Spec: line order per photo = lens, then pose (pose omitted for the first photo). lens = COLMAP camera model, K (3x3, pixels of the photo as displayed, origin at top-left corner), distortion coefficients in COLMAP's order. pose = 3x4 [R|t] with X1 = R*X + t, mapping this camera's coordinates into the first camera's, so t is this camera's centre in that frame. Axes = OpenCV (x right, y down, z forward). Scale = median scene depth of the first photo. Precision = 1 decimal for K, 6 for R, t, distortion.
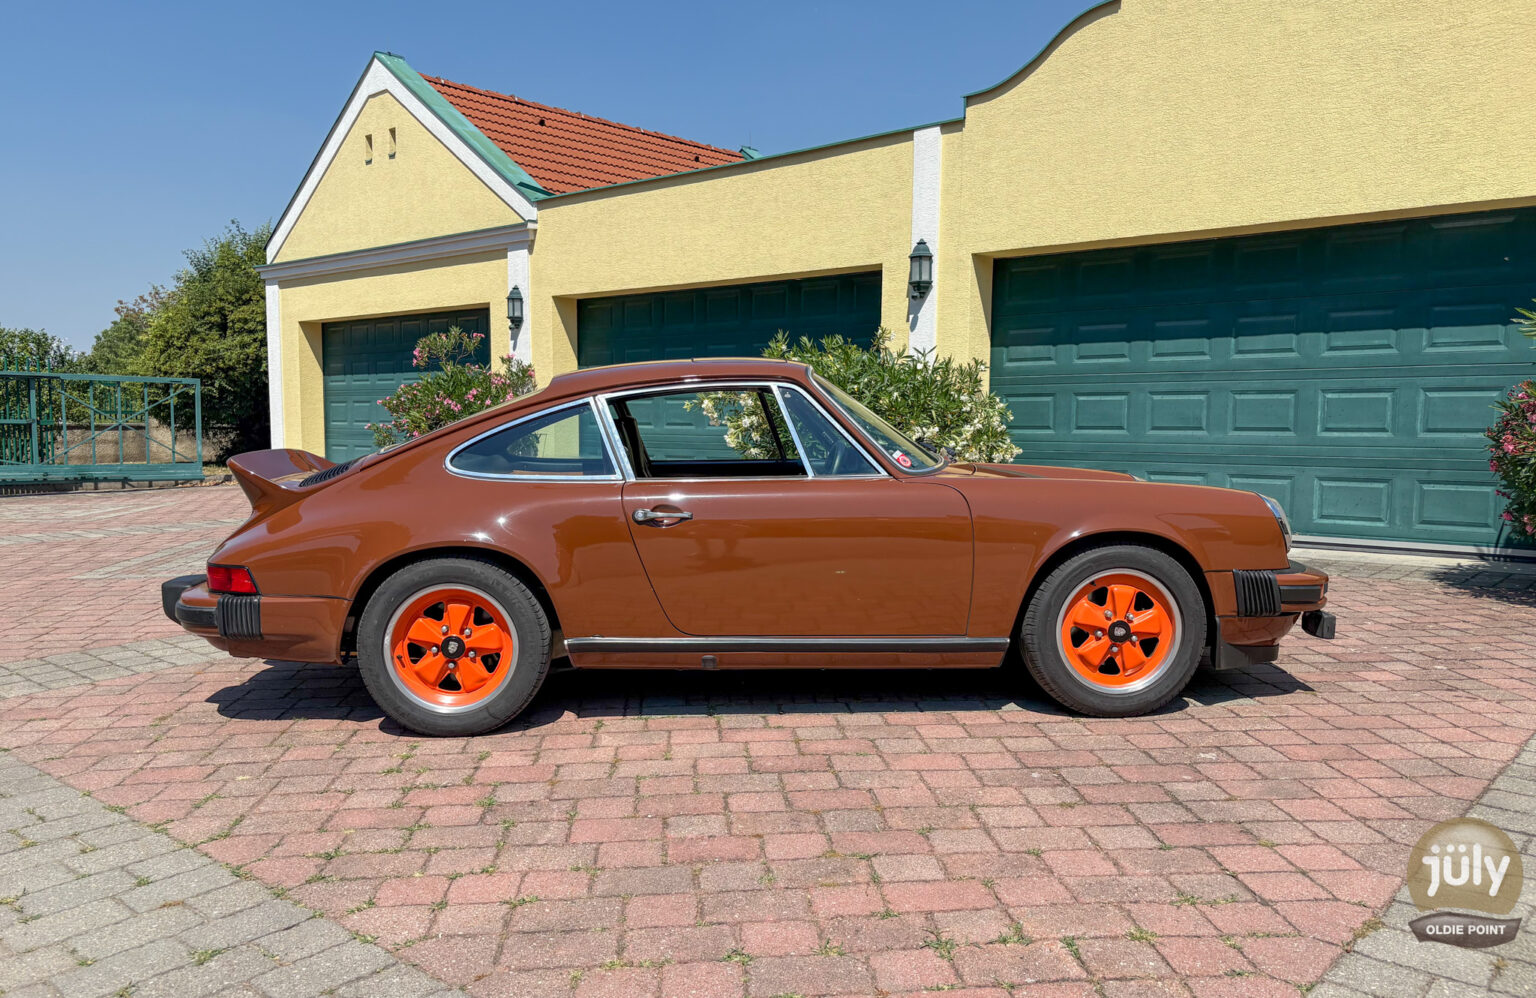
lens RADIAL K [[1196.8, 0, 753.0], [0, 1196.8, 543.4], [0, 0, 1]] dist [0.012628, 0.003380]
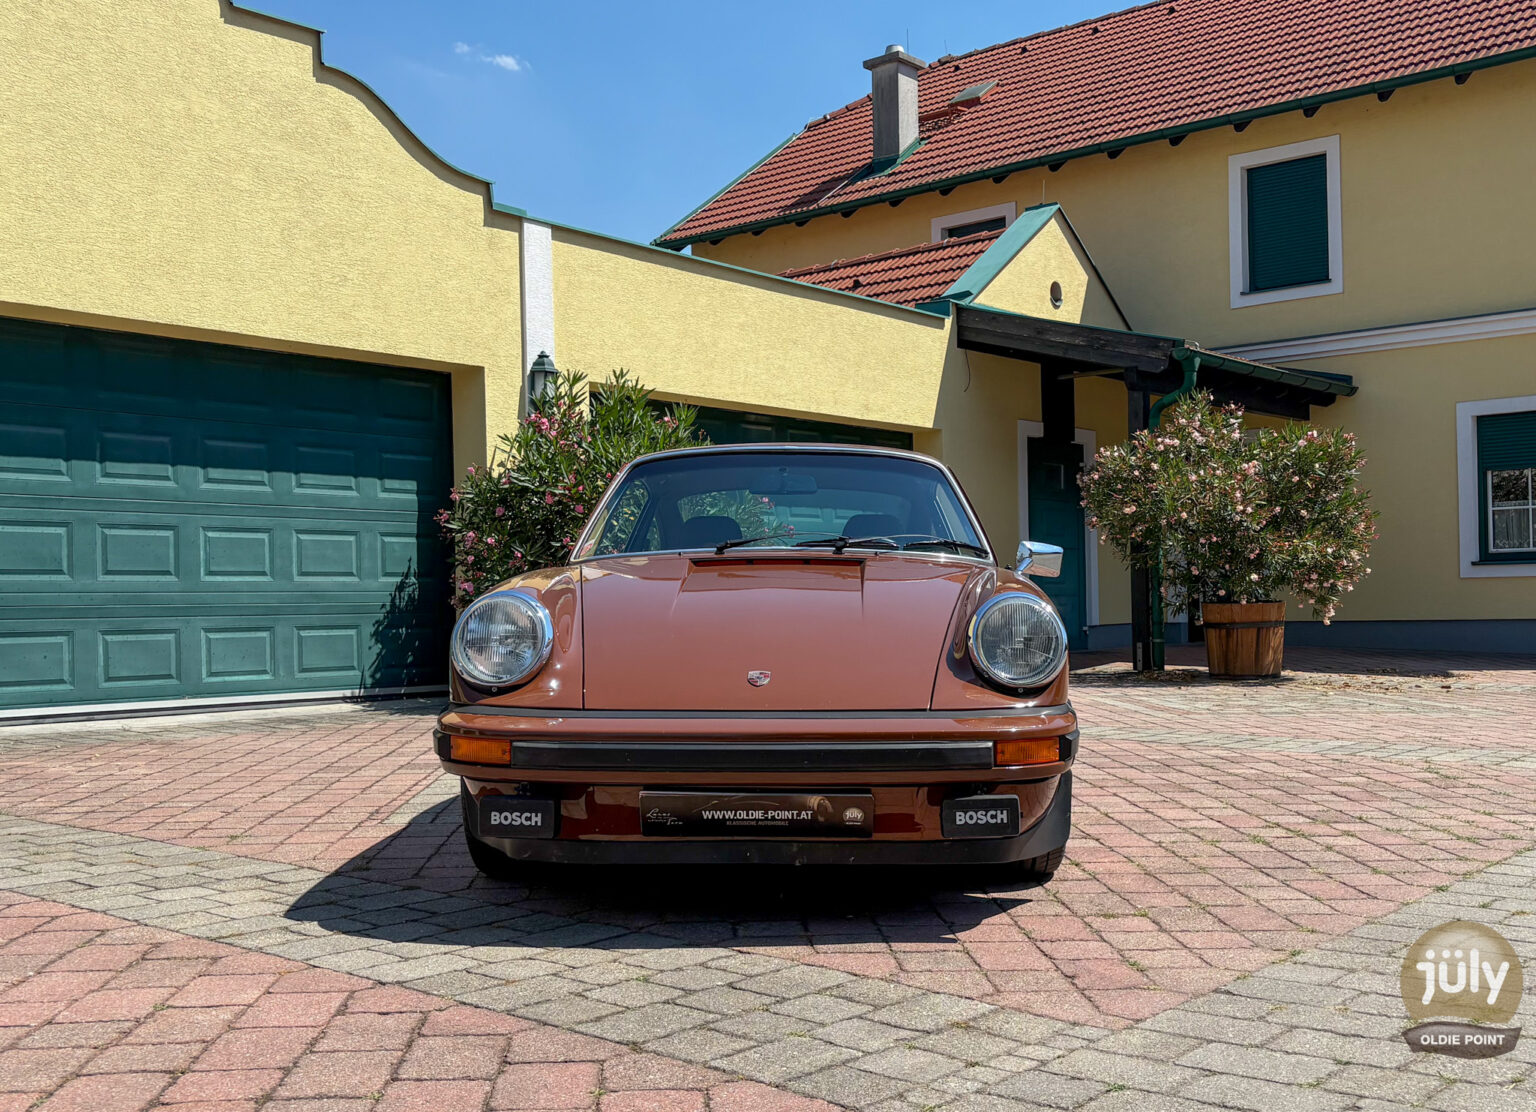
lens RADIAL K [[1595.7, 0, 880.8], [0, 1595.7, 604.5], [0, 0, 1]] dist [0.037183, -0.092693]
pose [[-0.065611, 0.000559, 0.997845, -0.687427], [0.120308, 0.992709, 0.007354, -0.022503], [-0.990566, 0.120531, -0.065200, 0.587767]]
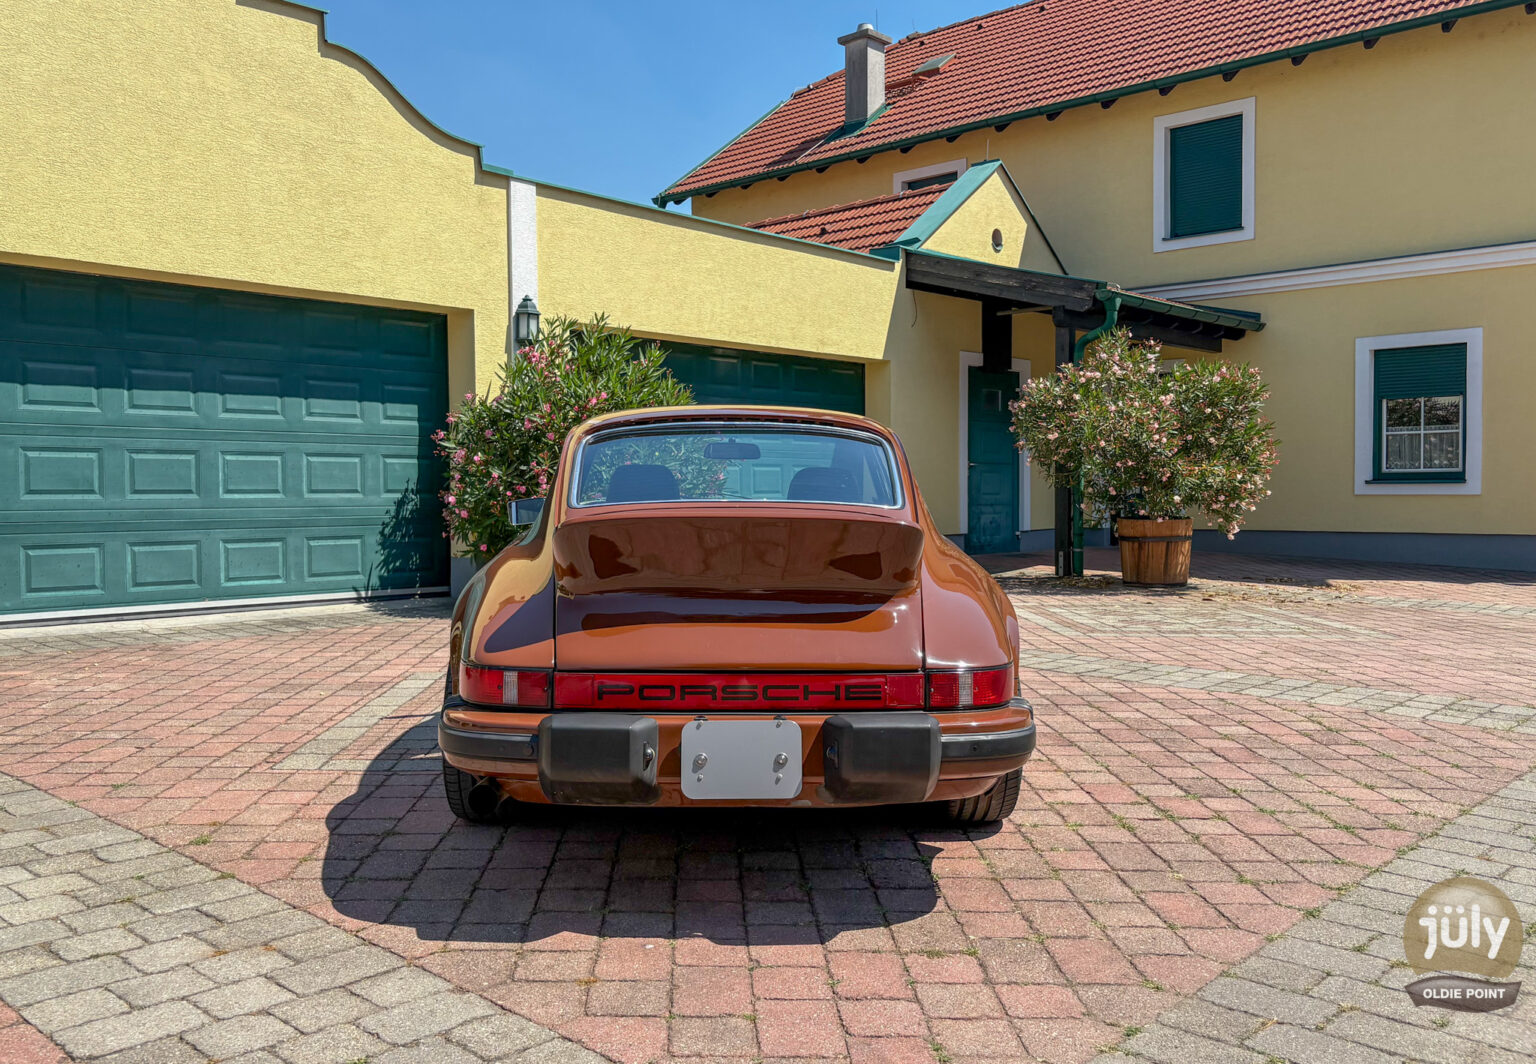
lens RADIAL K [[1296.7, 0, 768.0], [0, 1296.7, 532.0], [0, 0, 1]] dist [-0.002338, 0.012716]
pose [[0.013689, -0.033385, 0.999349, -0.573634], [0.107158, 0.993736, 0.031730, -0.046874], [-0.994148, 0.106654, 0.017181, 0.531196]]
